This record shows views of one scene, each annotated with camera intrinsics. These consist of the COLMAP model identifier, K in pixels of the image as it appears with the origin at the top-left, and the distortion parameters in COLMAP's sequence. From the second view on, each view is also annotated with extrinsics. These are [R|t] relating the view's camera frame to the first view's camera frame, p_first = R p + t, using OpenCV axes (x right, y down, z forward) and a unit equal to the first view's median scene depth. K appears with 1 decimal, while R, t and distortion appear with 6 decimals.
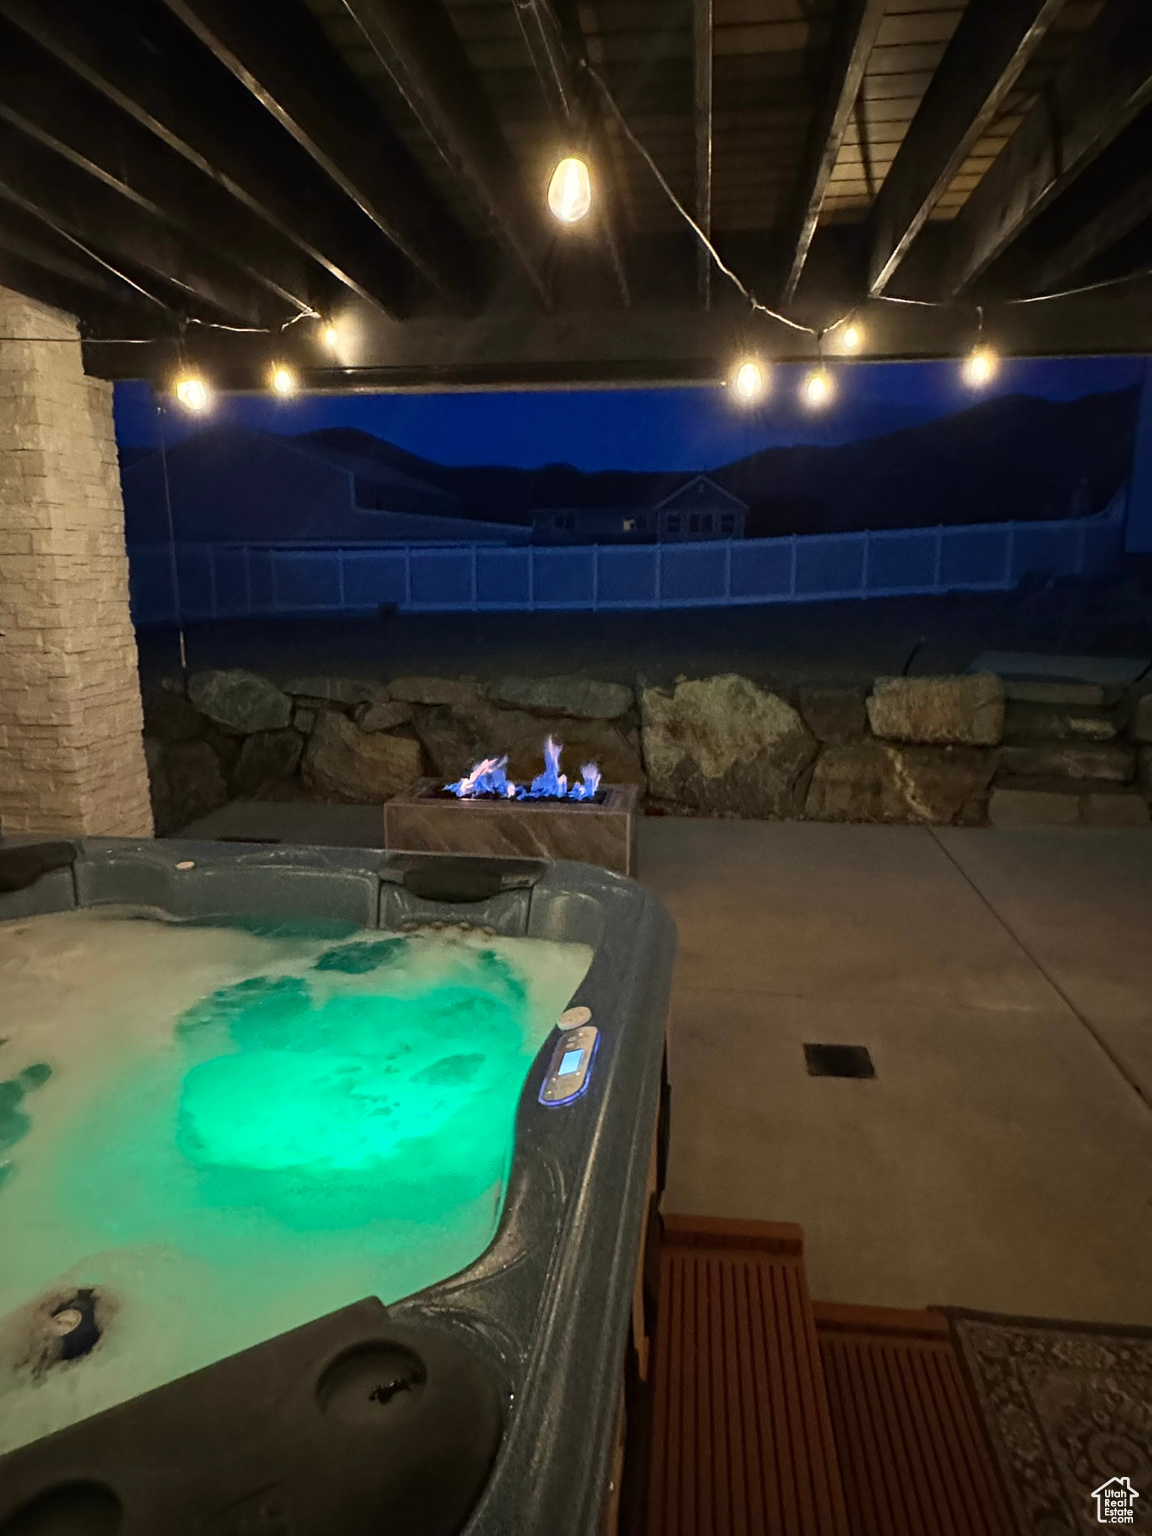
lens RADIAL K [[935.8, 0, 586.8], [0, 935.8, 770.2], [0, 0, 1]] dist [-0.002154, 0.002587]
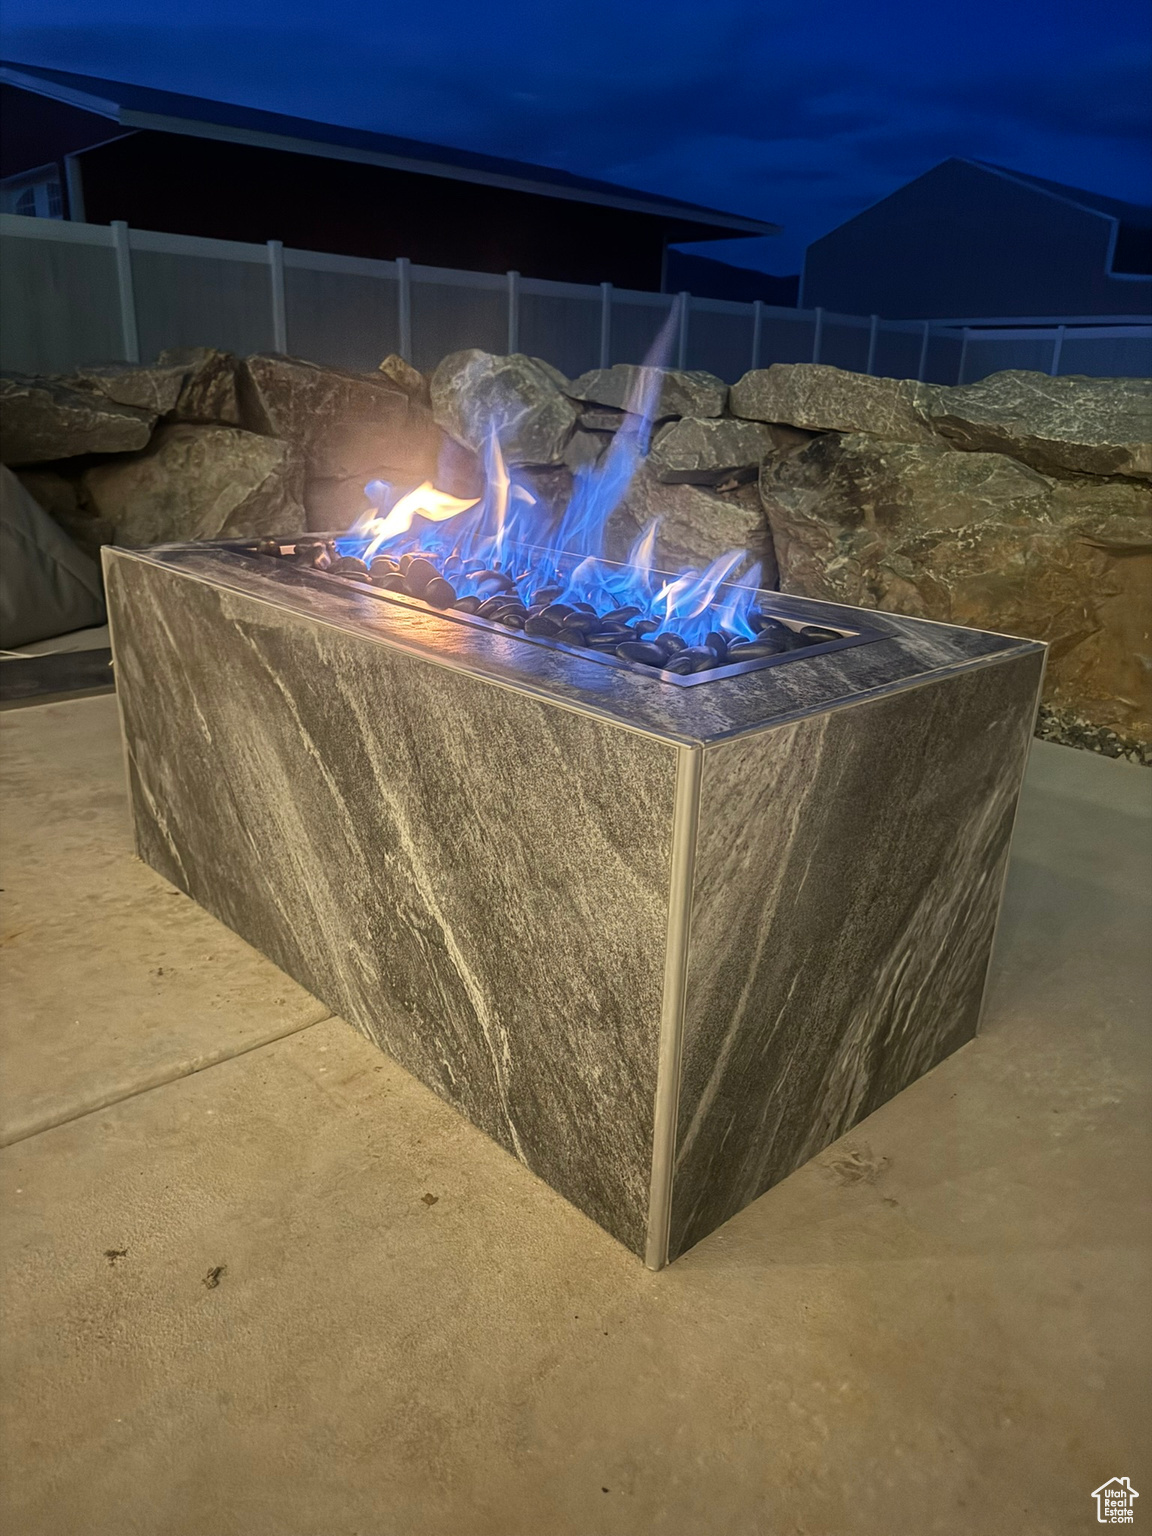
lens RADIAL K [[1077.5, 0, 580.9], [0, 1077.5, 767.9], [0, 0, 1]] dist [0.037226, -0.002401]
pose [[0.772239, 0.233320, -0.590939, 0.159215], [-0.161773, 0.971680, 0.172243, 0.024111], [0.614391, -0.037415, 0.788114, 0.945129]]
